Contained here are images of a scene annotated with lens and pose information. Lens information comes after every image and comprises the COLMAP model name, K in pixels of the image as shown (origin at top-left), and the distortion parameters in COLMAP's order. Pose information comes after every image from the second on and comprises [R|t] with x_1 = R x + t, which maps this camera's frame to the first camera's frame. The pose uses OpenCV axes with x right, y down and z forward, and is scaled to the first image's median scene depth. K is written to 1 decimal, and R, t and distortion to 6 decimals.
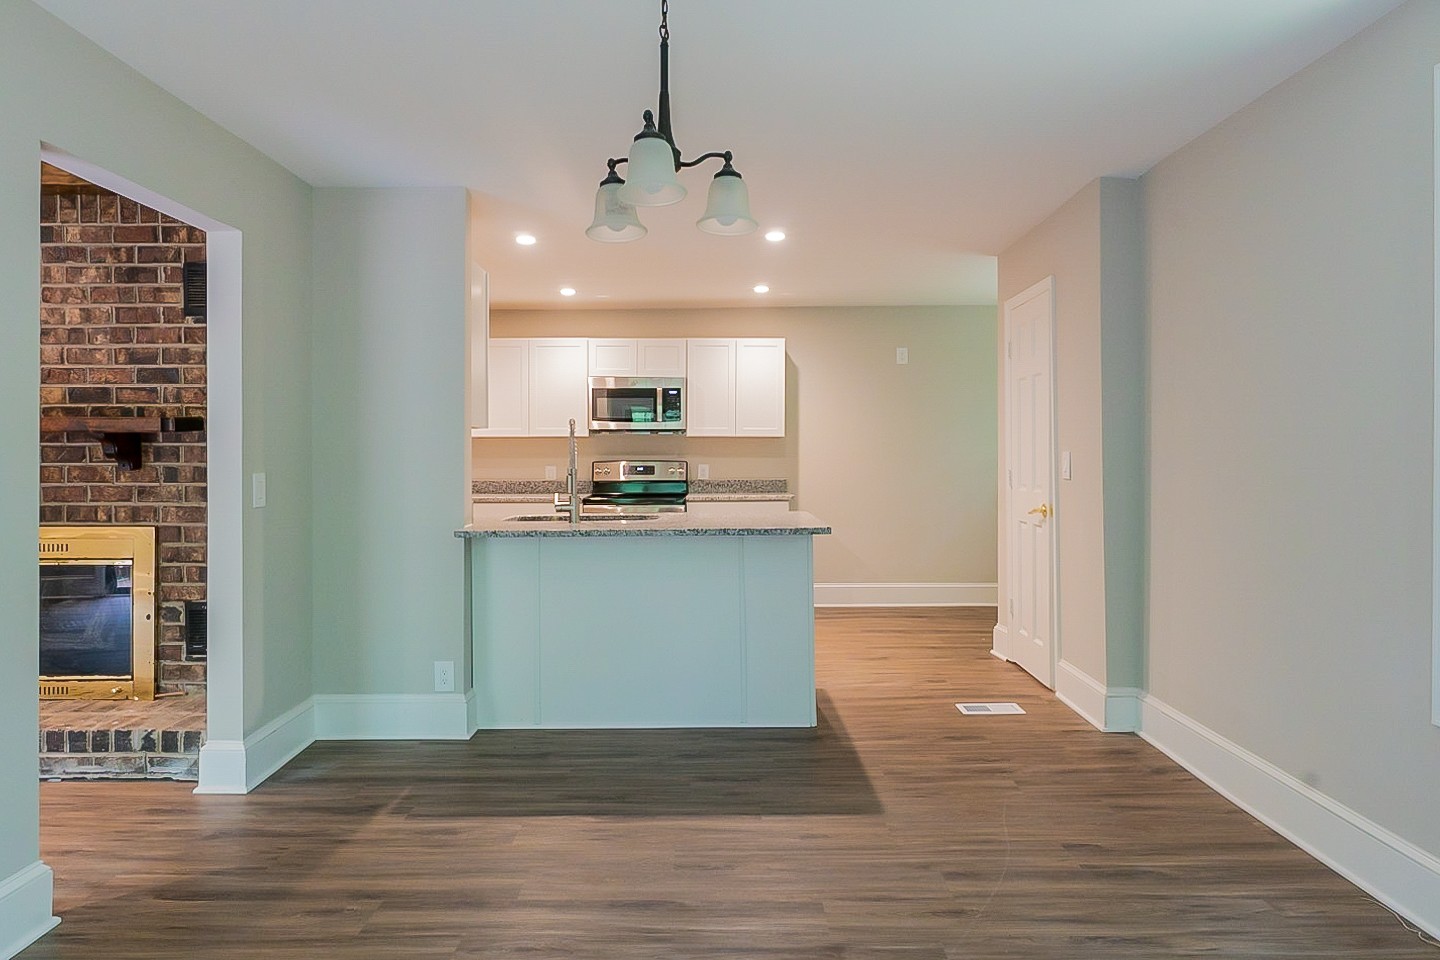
lens RADIAL K [[566.7, 0, 716.4], [0, 566.7, 469.3], [0, 0, 1]] dist [-0.001111, 0.000121]
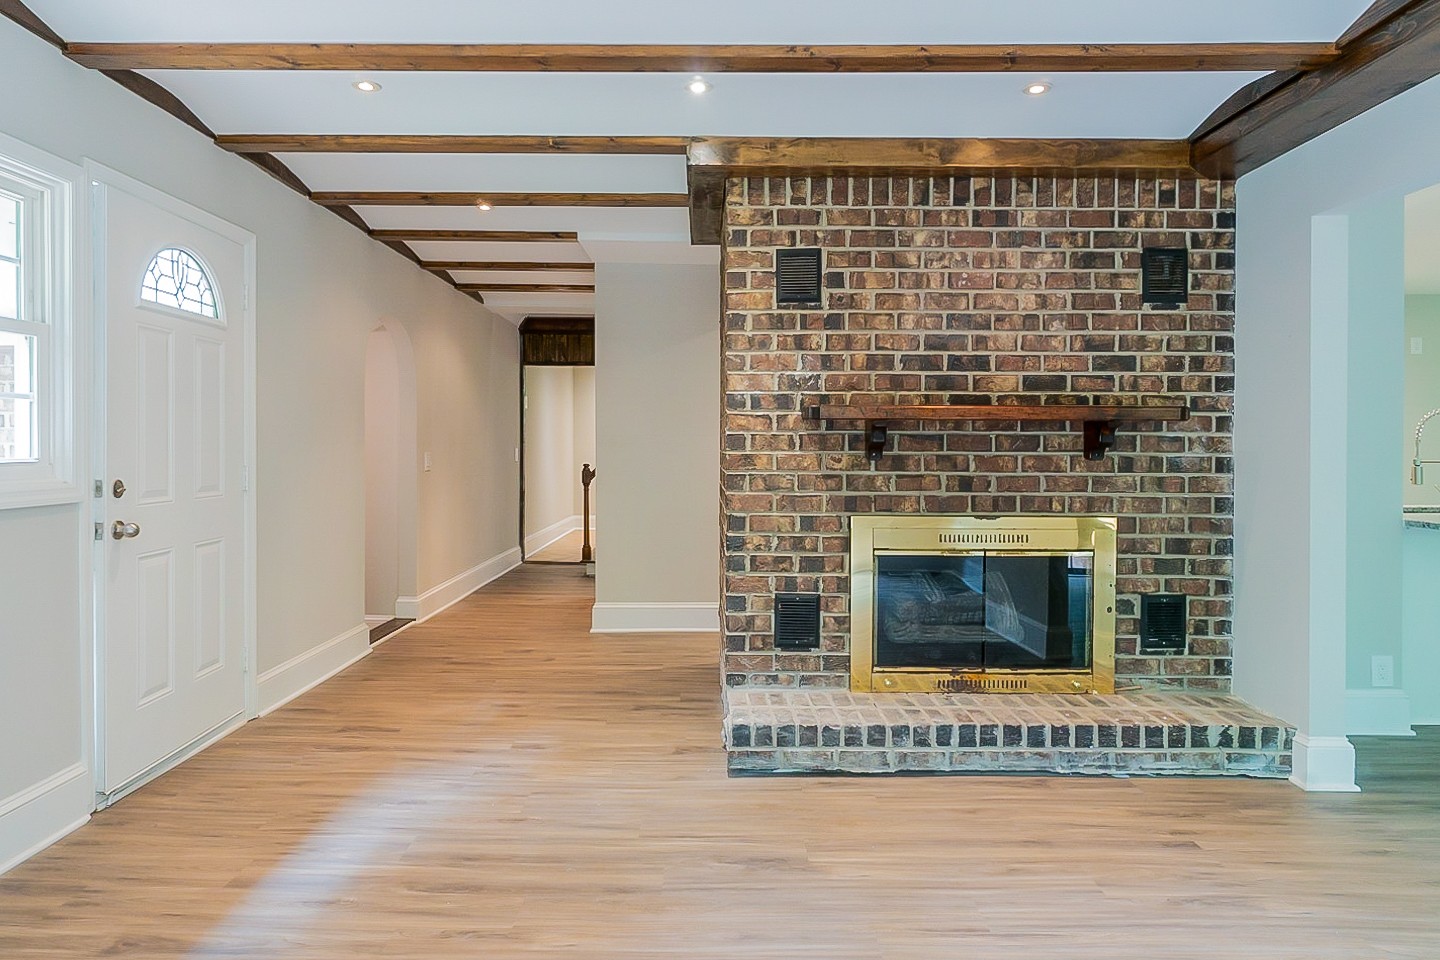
lens RADIAL K [[575.2, 0, 718.1], [0, 575.2, 460.3], [0, 0, 1]] dist [0.002065, 0.000423]
pose [[0.999988, 0.004398, 0.002160, -1.673615], [-0.004401, 0.999989, 0.001441, 0.003852], [-0.002153, -0.001450, 0.999997, 0.004928]]
